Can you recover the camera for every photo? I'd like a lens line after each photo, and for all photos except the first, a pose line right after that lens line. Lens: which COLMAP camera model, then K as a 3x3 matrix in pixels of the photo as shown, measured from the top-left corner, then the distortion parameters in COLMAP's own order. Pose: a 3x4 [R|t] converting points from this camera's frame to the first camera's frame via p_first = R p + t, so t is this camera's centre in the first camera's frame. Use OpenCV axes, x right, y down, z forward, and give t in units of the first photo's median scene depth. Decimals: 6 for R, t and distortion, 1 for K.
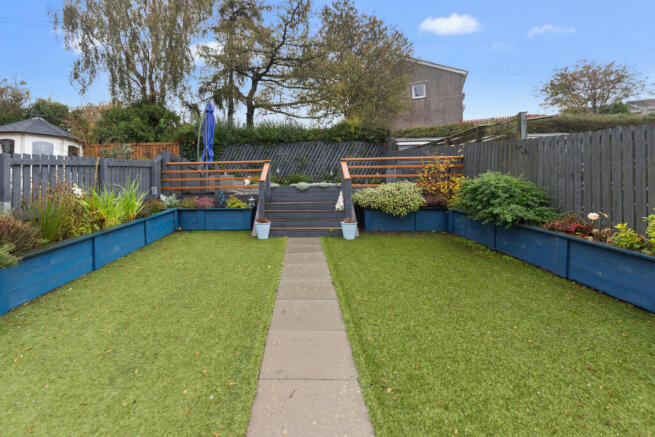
lens RADIAL K [[414.2, 0, 327.5], [0, 414.2, 218.5], [0, 0, 1]] dist [-0.035220, 0.000309]
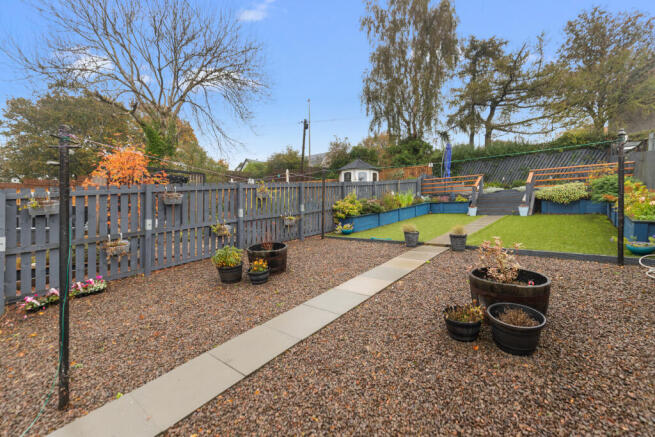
lens RADIAL K [[315.0, 0, 327.5], [0, 315.0, 218.5], [0, 0, 1]] dist [-0.000048, -0.000050]
pose [[0.786277, 0.013001, -0.617738, 0.050938], [-0.012869, 0.999906, 0.004664, 0.014367], [0.617741, 0.004283, 0.786370, -0.135050]]
